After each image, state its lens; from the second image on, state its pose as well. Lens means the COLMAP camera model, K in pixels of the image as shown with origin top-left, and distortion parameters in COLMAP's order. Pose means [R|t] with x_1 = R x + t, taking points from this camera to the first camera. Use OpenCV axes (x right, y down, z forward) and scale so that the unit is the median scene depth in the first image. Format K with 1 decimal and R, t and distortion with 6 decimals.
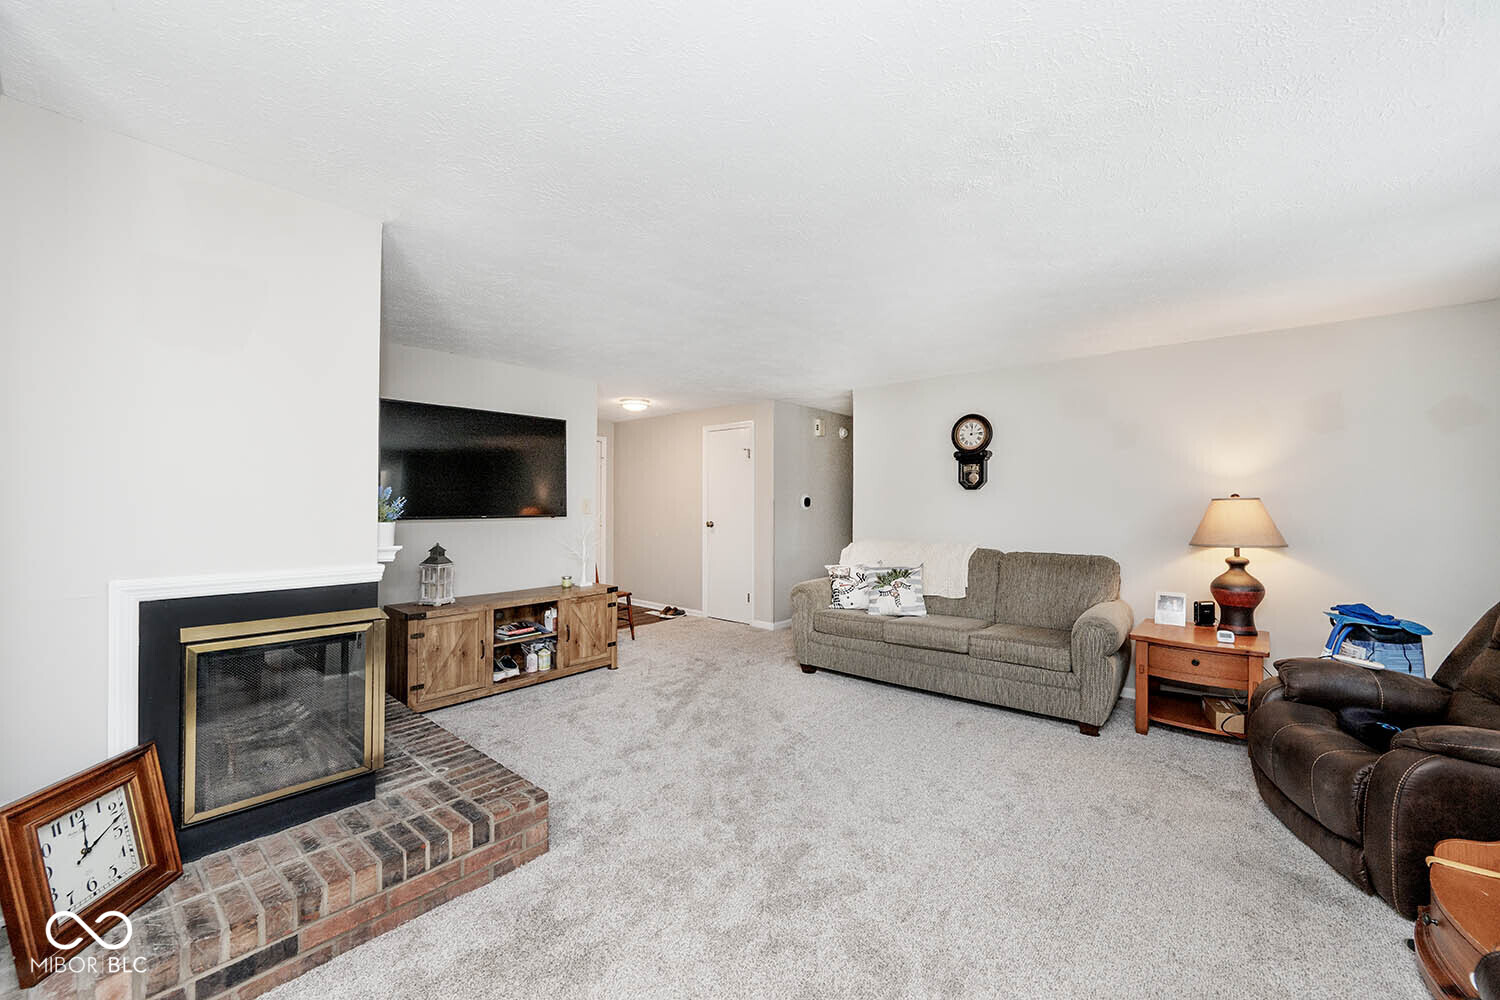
lens RADIAL K [[586.8, 0, 753.1], [0, 586.8, 506.8], [0, 0, 1]] dist [-0.000801, -0.000313]
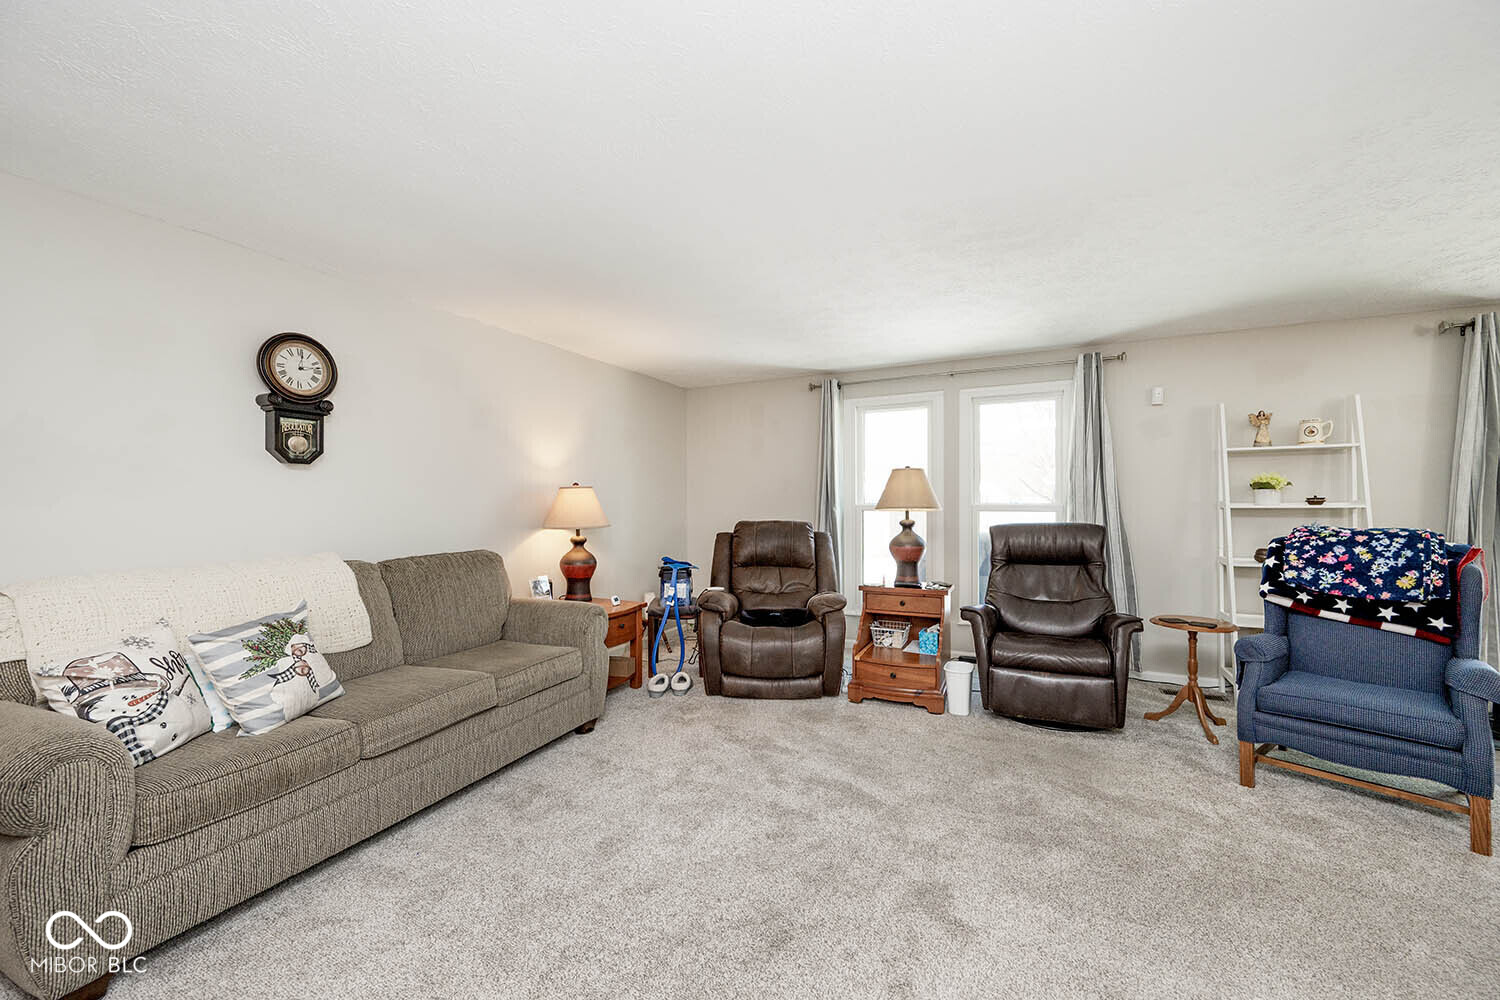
lens RADIAL K [[586.8, 0, 747.4], [0, 586.8, 498.1], [0, 0, 1]] dist [-0.000801, -0.000313]
pose [[-0.240852, 0.002989, 0.970557, -0.396793], [0.008238, 0.999966, -0.001036, 0.012379], [-0.970527, 0.007746, -0.240868, 0.942347]]
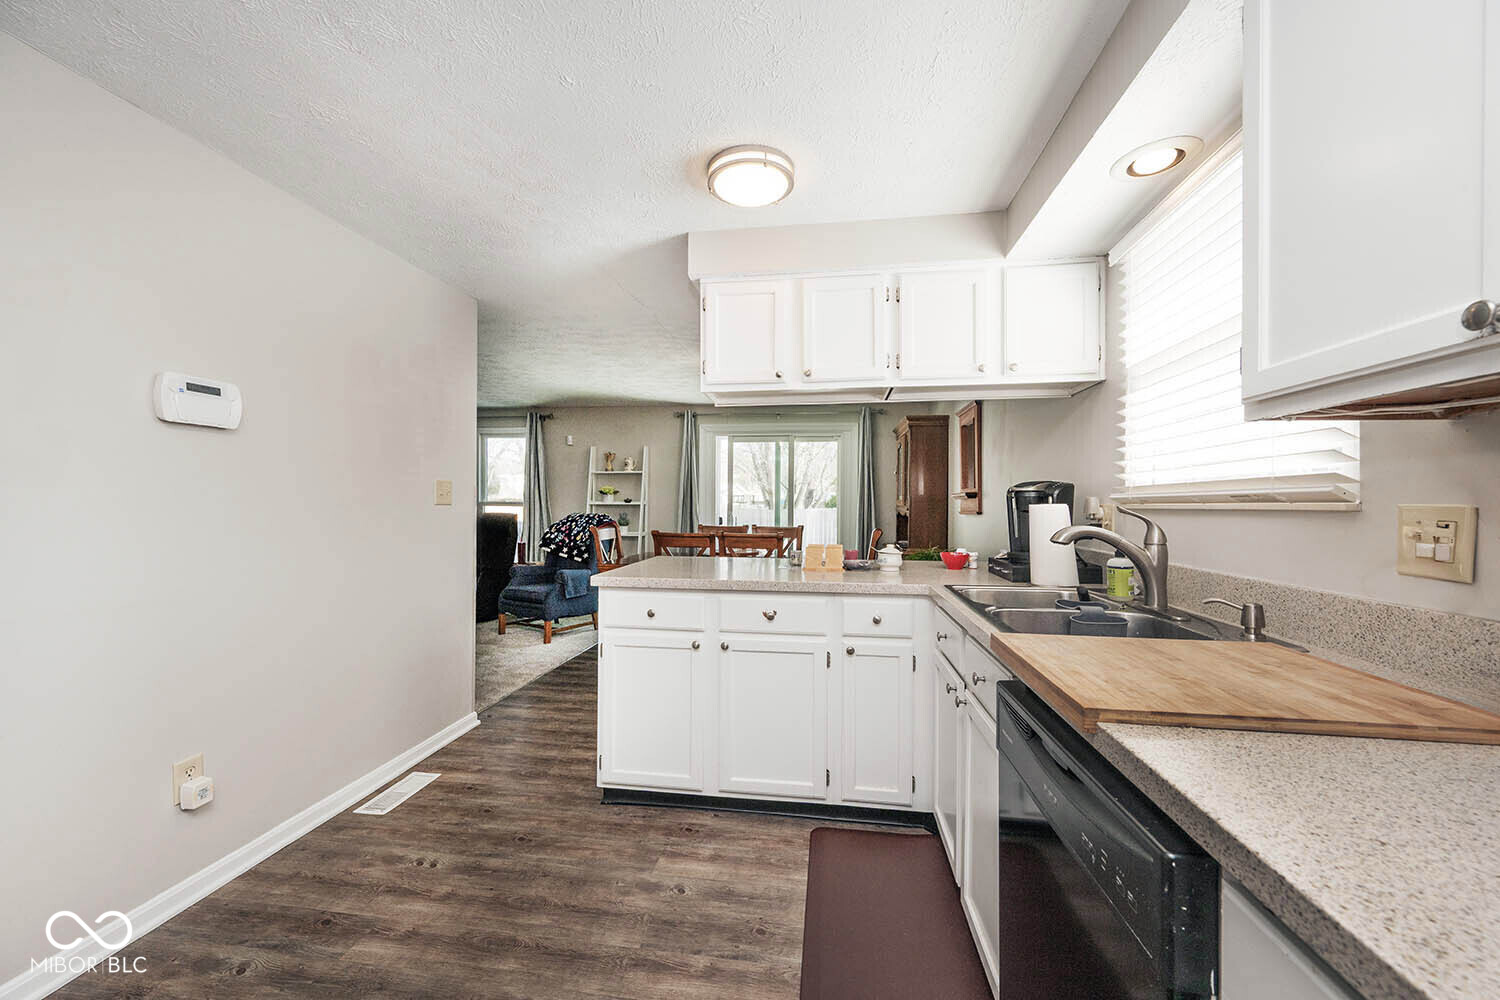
lens RADIAL K [[586.8, 0, 747.5], [0, 586.8, 503.0], [0, 0, 1]] dist [-0.000801, -0.000313]
pose [[-0.534220, -0.007093, 0.845315, -1.482844], [-0.003533, 0.999975, 0.006158, 0.017261], [-0.845338, 0.000304, -0.534232, 0.439818]]
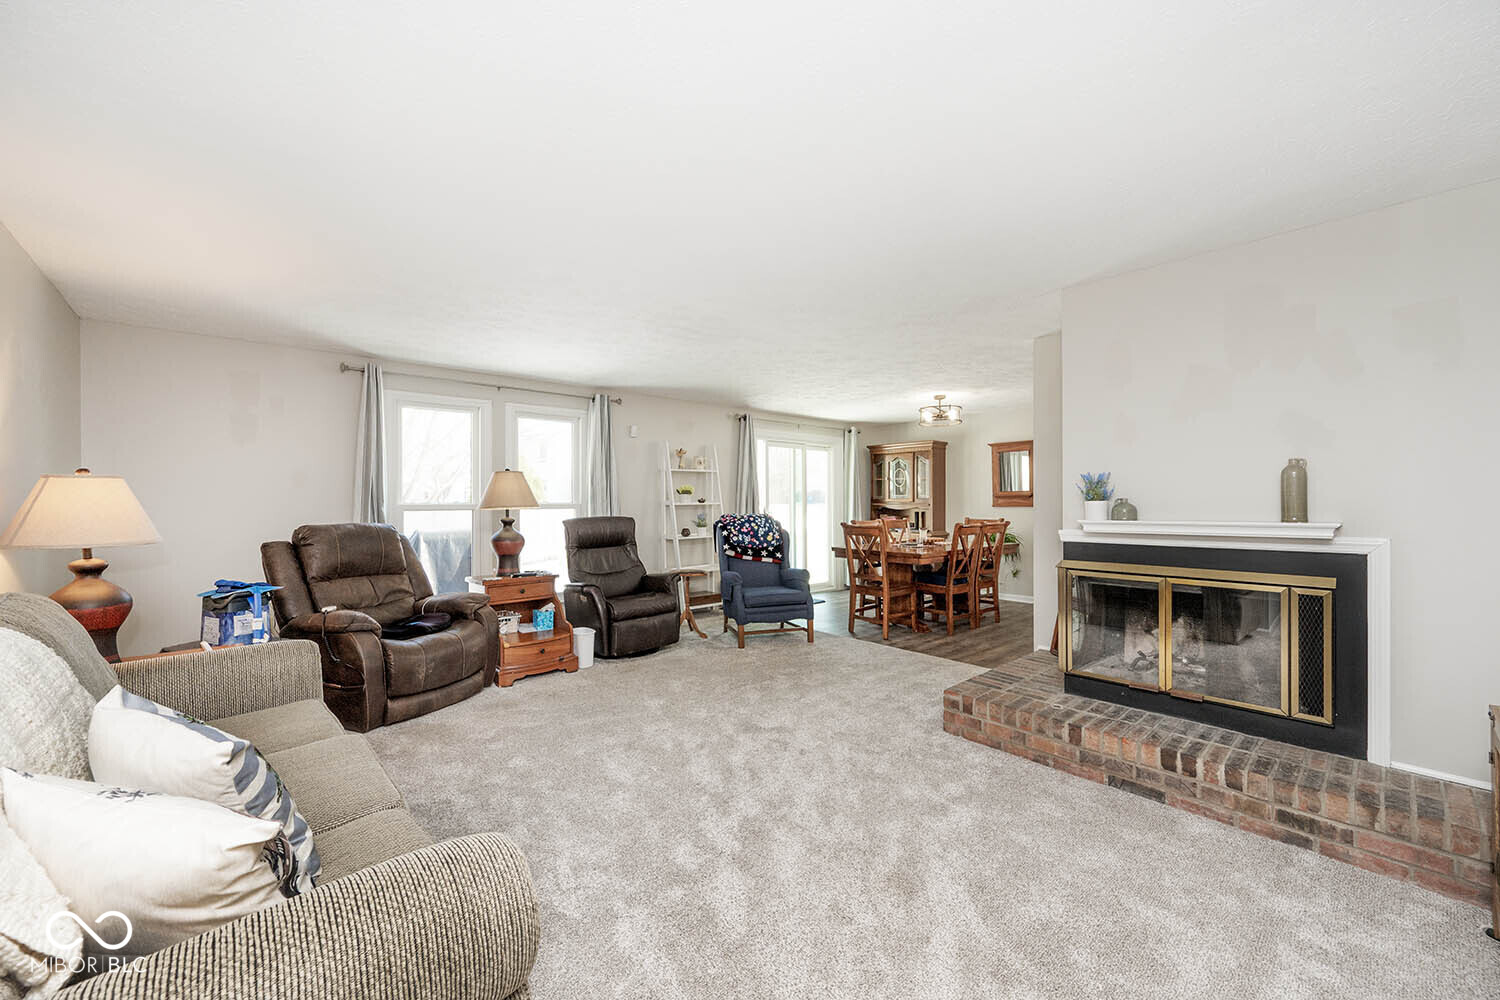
lens RADIAL K [[586.8, 0, 746.5], [0, 586.8, 501.7], [0, 0, 1]] dist [-0.000801, -0.000313]
pose [[-0.990953, -0.002304, 0.134186, -0.038330], [-0.001013, 0.999953, 0.009686, 0.008754], [-0.134202, 0.009463, -0.990909, 1.559842]]
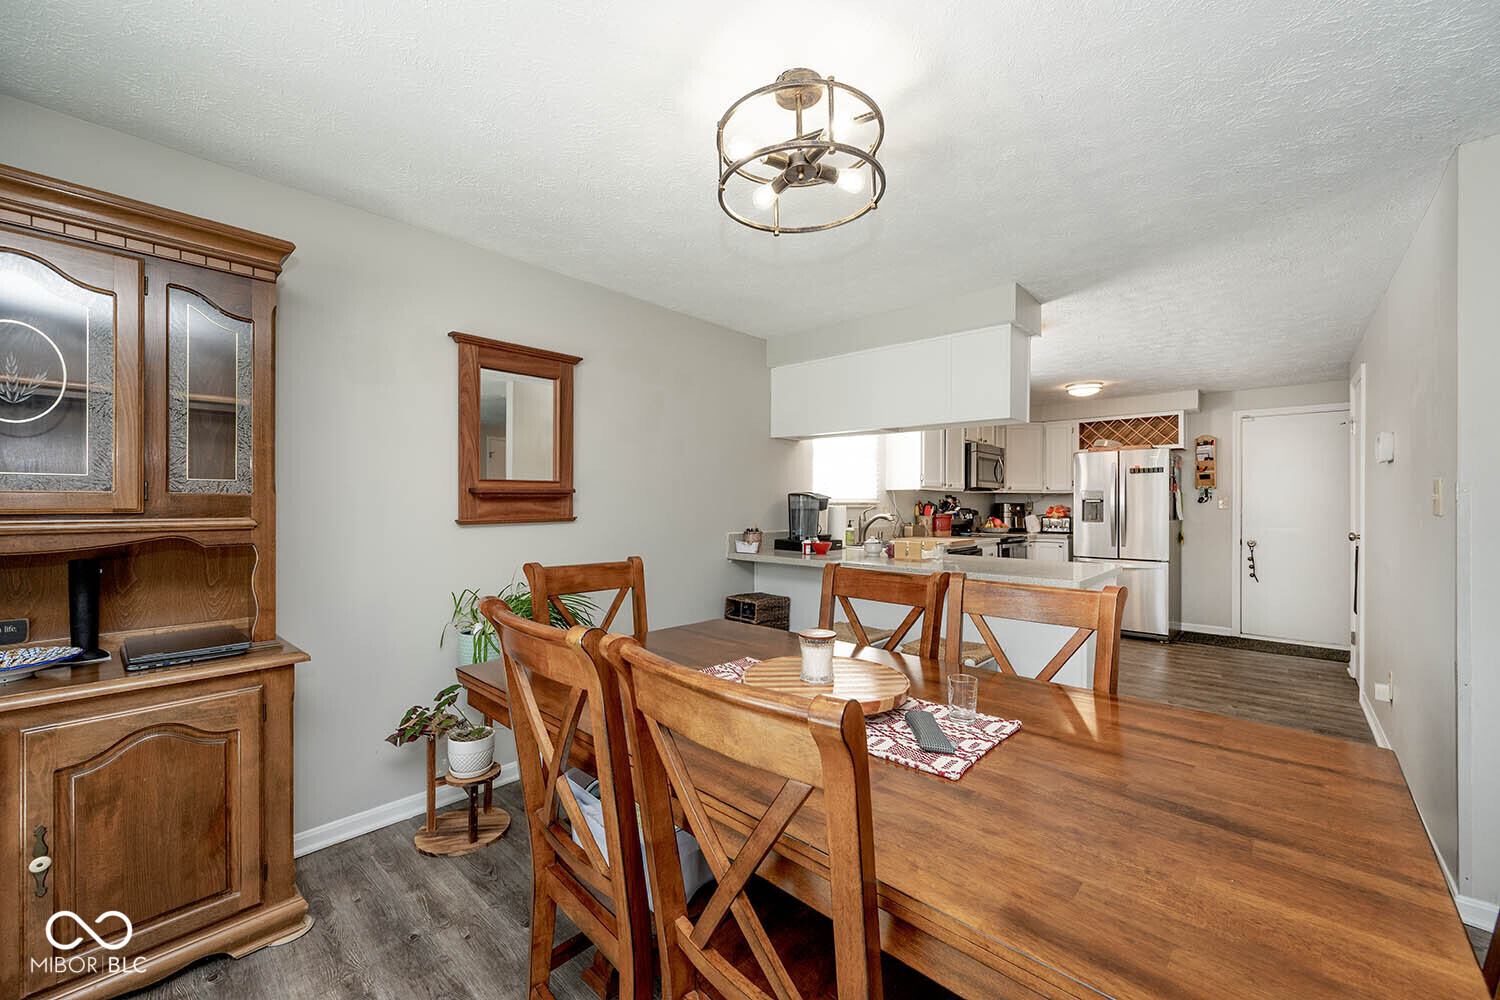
lens RADIAL K [[586.8, 0, 741.8], [0, 586.8, 505.5], [0, 0, 1]] dist [-0.000801, -0.000313]
pose [[-0.026592, -0.003269, -0.999641, 0.058024], [-0.007288, 0.999969, -0.003076, 0.025138], [0.999620, 0.007204, -0.026615, -0.313567]]
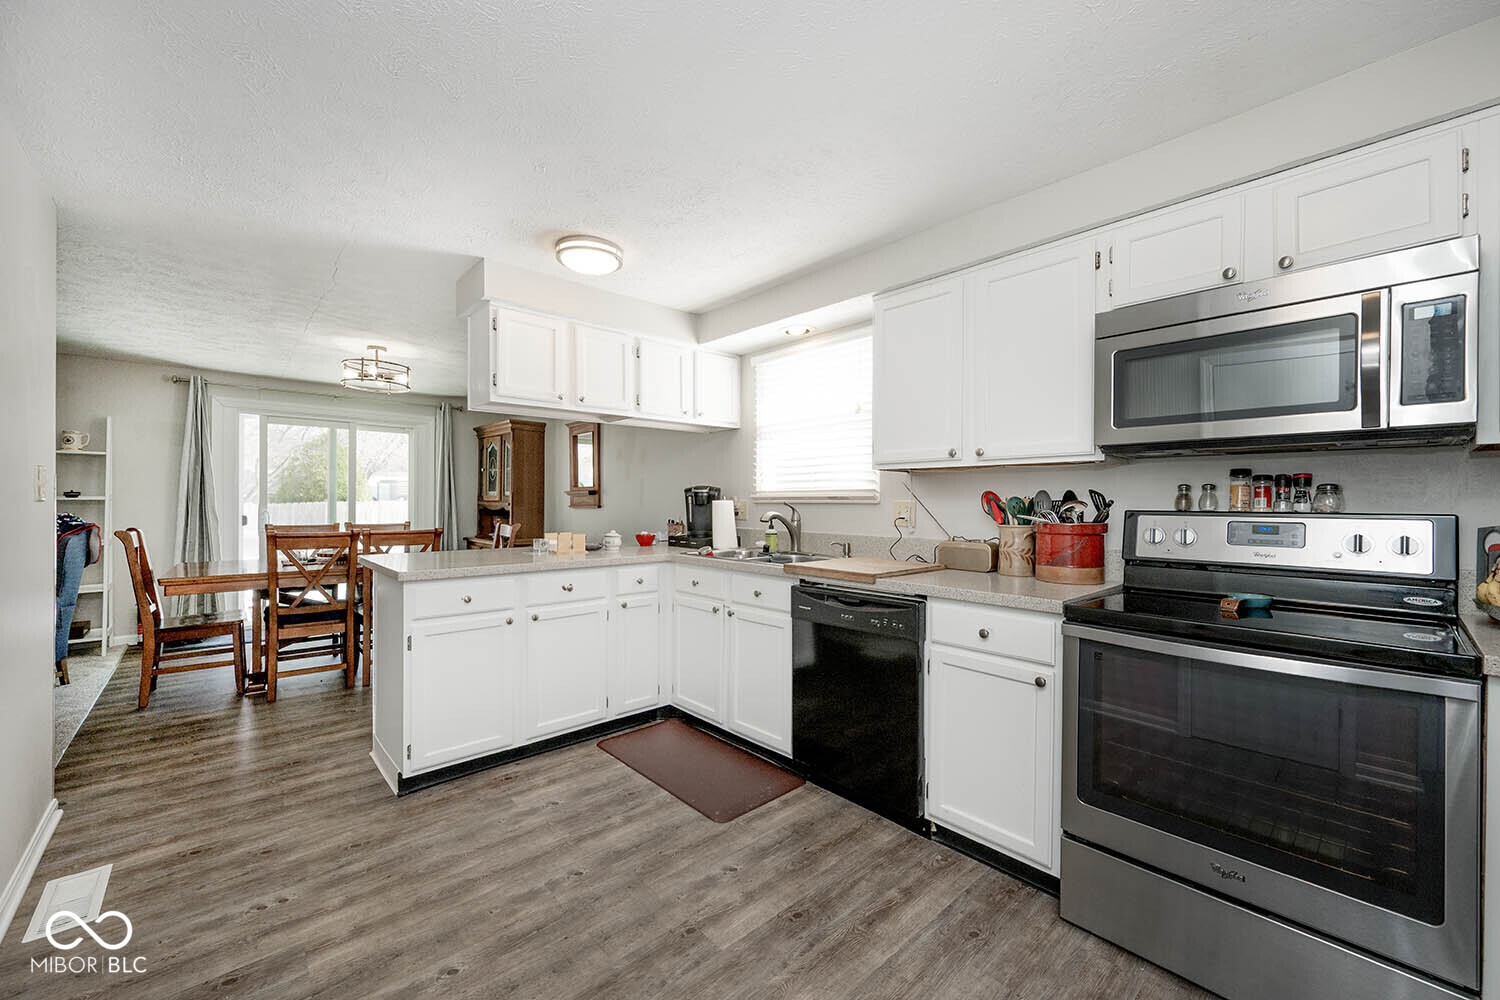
lens RADIAL K [[586.8, 0, 752.0], [0, 586.8, 501.4], [0, 0, 1]] dist [-0.000801, -0.000313]
pose [[-0.992800, -0.010898, 0.119287, -1.305666], [-0.010214, 0.999928, 0.006347, 0.015845], [-0.119348, 0.005083, -0.992839, 0.856883]]
